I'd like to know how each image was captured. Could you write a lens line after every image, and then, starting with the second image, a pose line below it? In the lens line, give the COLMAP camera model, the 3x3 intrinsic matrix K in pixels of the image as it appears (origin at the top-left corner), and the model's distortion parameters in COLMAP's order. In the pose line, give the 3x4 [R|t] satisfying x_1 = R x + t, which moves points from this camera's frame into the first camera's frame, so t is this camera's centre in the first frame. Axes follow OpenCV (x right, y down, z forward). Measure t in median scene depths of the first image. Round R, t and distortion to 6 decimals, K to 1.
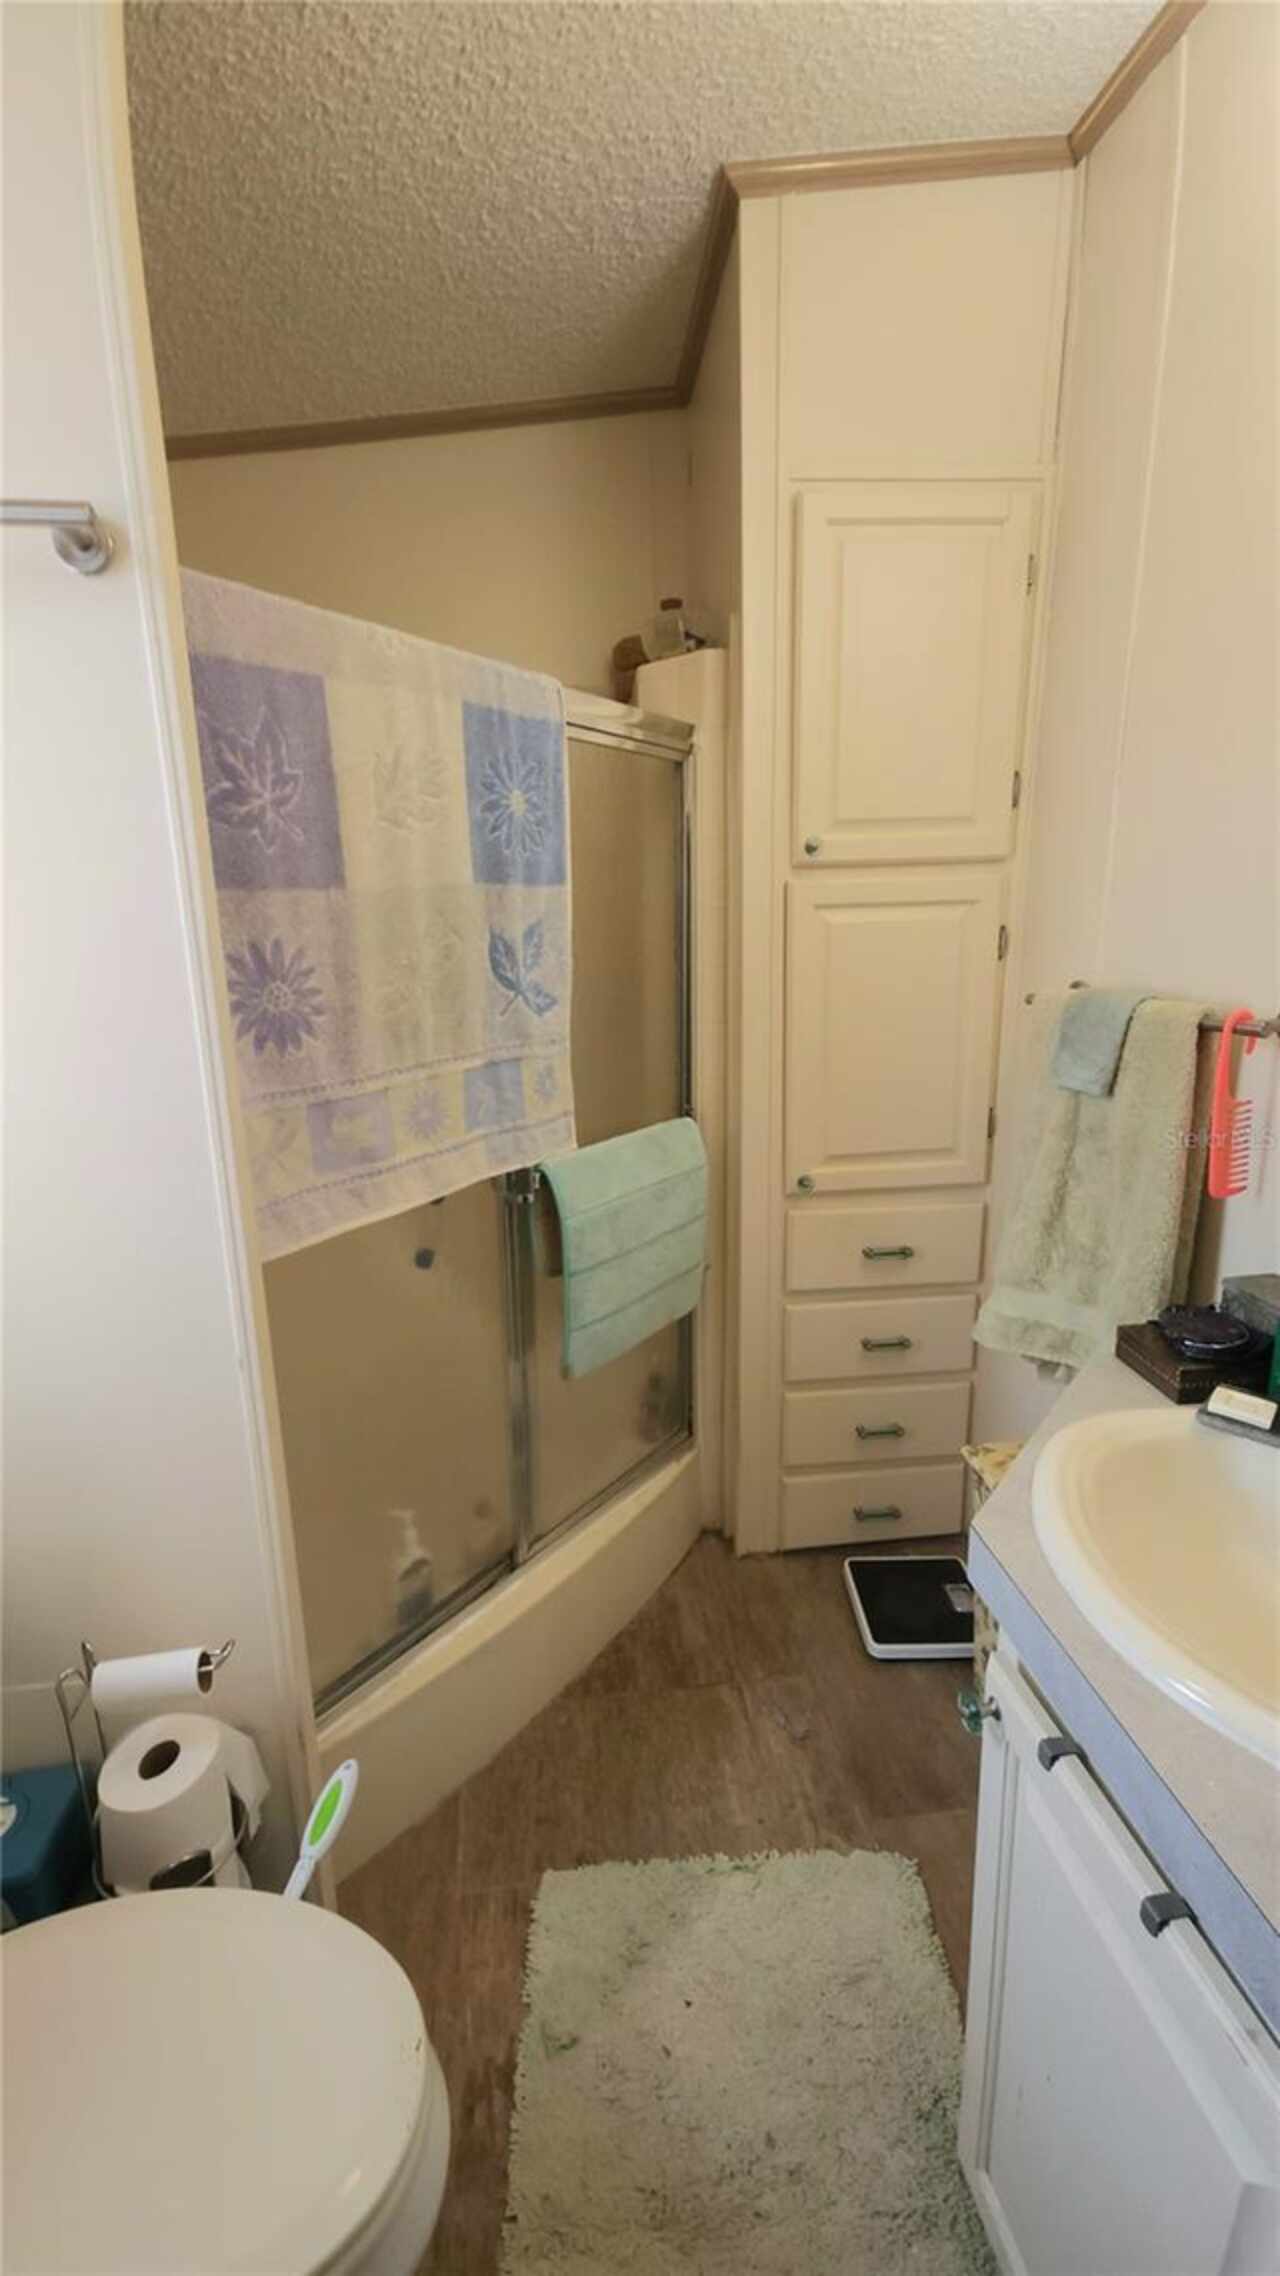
lens RADIAL K [[936.3, 0, 638.3], [0, 936.3, 1140.7], [0, 0, 1]] dist [0.006838, -0.005238]
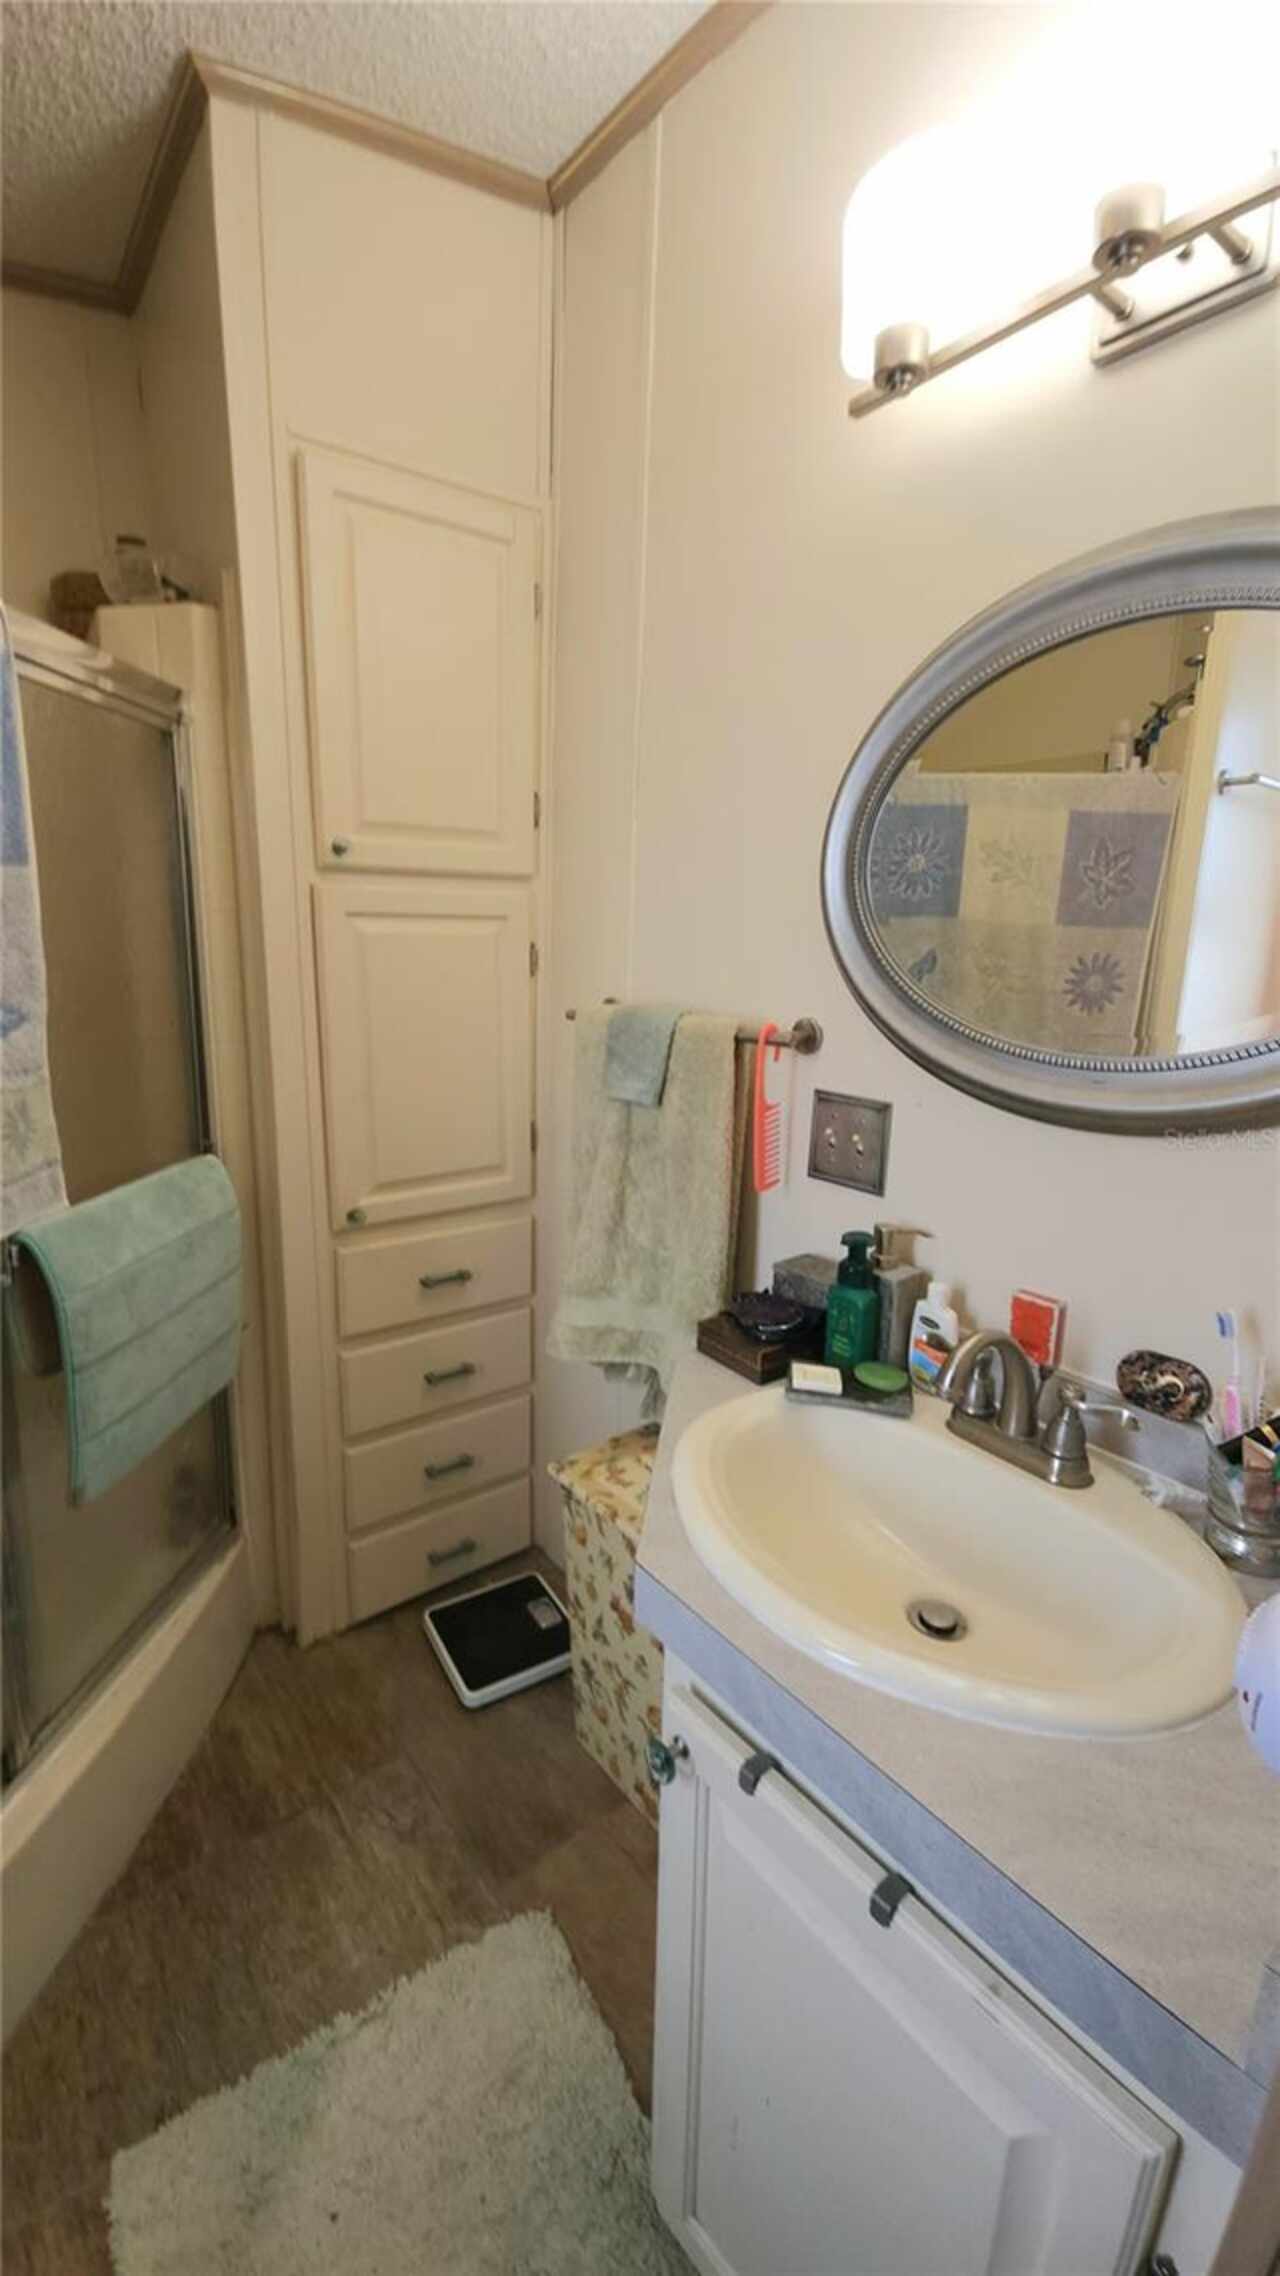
lens RADIAL K [[936.3, 0, 641.6], [0, 936.3, 1139.0], [0, 0, 1]] dist [0.006838, -0.005238]
pose [[0.853887, -0.068925, 0.515874, -0.058084], [0.078365, 0.996919, 0.003484, -0.013219], [-0.514524, 0.037452, 0.856658, 0.090726]]
